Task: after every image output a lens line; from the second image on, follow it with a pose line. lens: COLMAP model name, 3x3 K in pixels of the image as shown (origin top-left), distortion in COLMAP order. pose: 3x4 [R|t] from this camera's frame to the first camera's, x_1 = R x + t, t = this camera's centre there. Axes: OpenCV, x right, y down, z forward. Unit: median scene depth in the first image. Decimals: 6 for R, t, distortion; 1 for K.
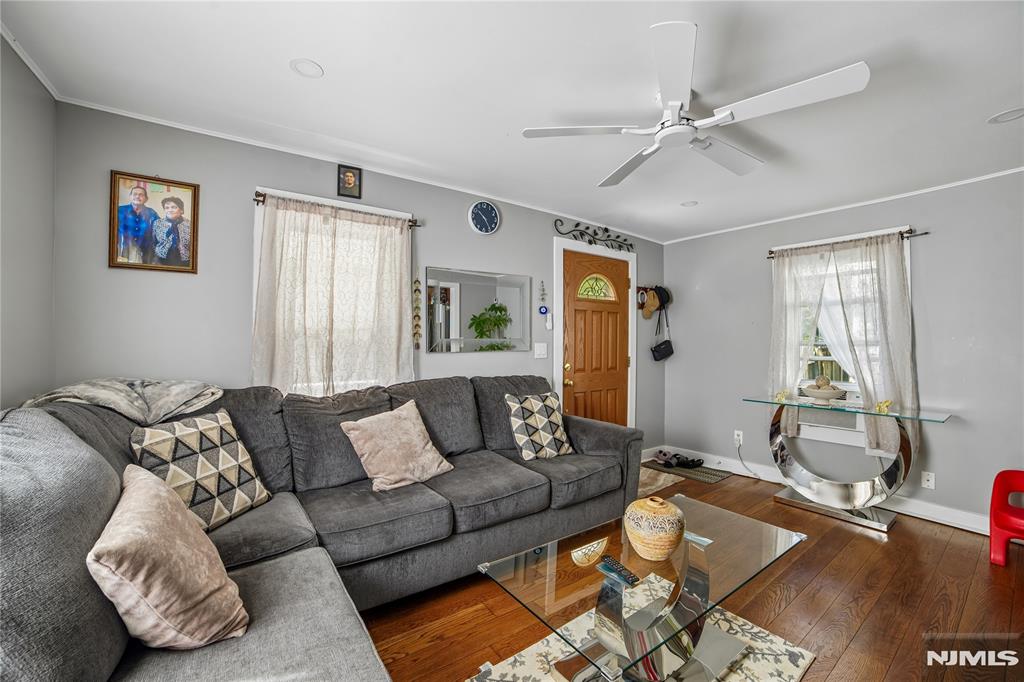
lens RADIAL K [[432.2, 0, 514.5], [0, 432.2, 334.6], [0, 0, 1]] dist [-0.055359, 0.008879]
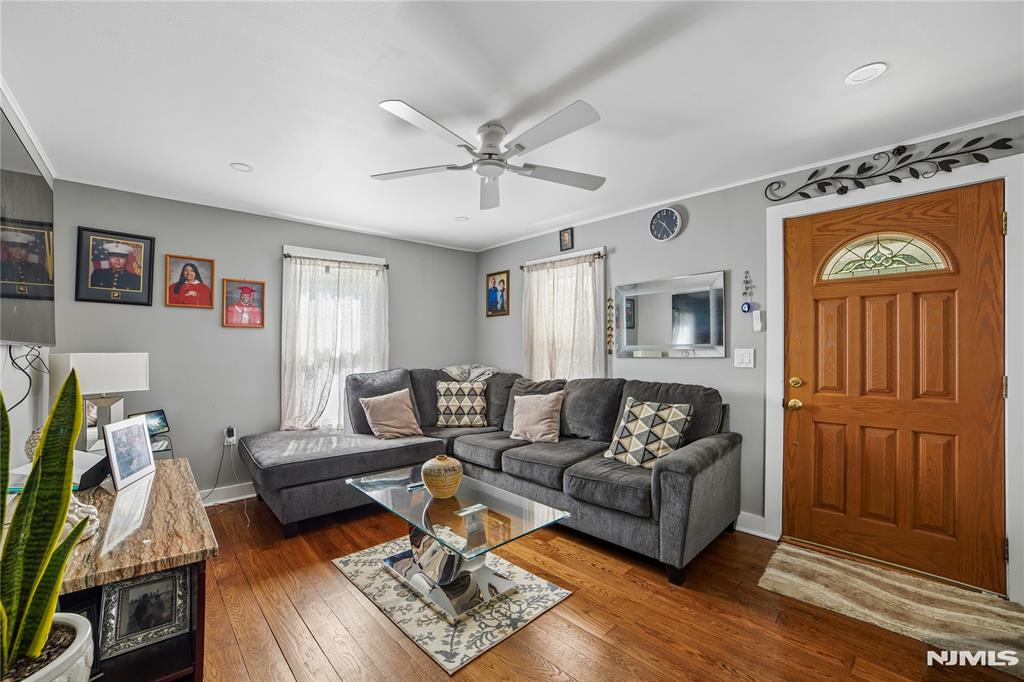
lens RADIAL K [[432.2, 0, 509.4], [0, 432.2, 340.6], [0, 0, 1]] dist [-0.055359, 0.008879]
pose [[0.111121, -0.020998, -0.993585, 0.989104], [0.020330, 0.999616, -0.018852, 0.012841], [0.993599, -0.018105, 0.111505, 0.593122]]
